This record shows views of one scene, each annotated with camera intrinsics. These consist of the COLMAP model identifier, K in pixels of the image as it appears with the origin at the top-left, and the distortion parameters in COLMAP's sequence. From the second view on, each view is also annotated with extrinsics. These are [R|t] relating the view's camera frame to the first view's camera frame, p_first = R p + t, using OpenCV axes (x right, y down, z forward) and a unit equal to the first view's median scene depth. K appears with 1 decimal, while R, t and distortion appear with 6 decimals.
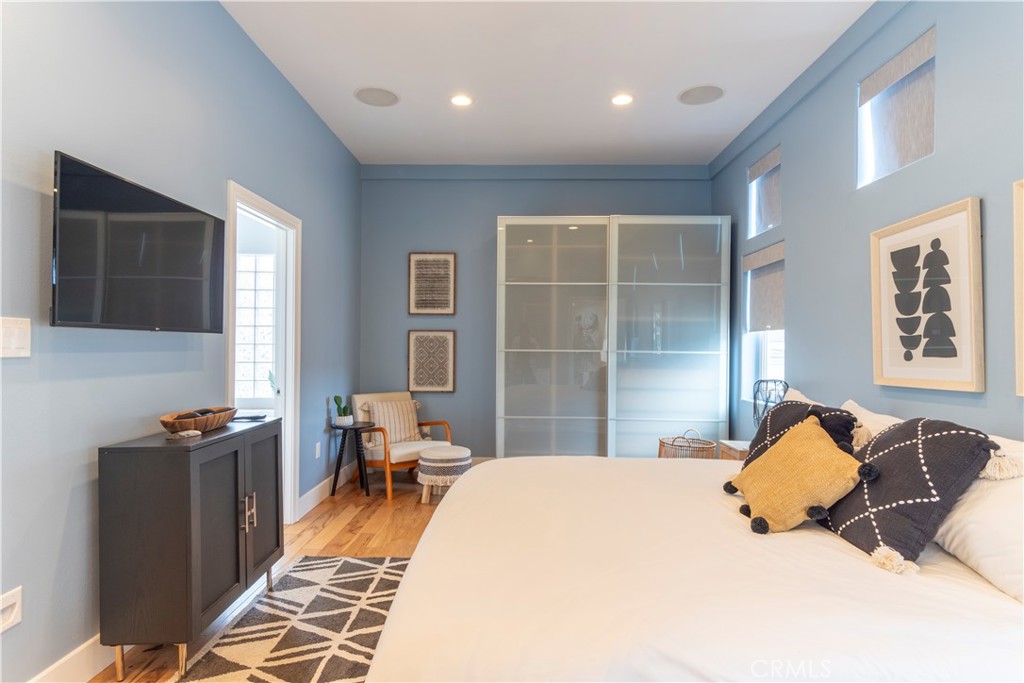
lens RADIAL K [[544.3, 0, 511.4], [0, 544.3, 345.7], [0, 0, 1]] dist [-0.003843, 0.001341]
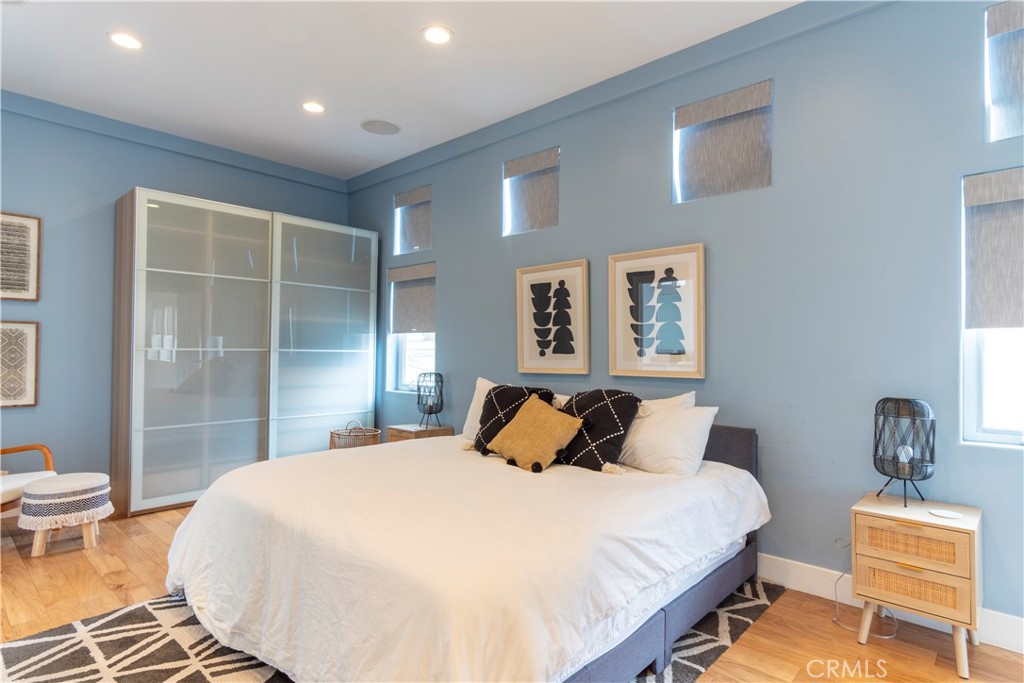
lens RADIAL K [[544.3, 0, 512.1], [0, 544.3, 340.7], [0, 0, 1]] dist [-0.003843, 0.001341]
pose [[0.657210, 0.010950, 0.753628, -0.404443], [-0.007457, 0.999940, -0.008025, -0.002797], [-0.753670, -0.000346, 0.657252, 0.039645]]
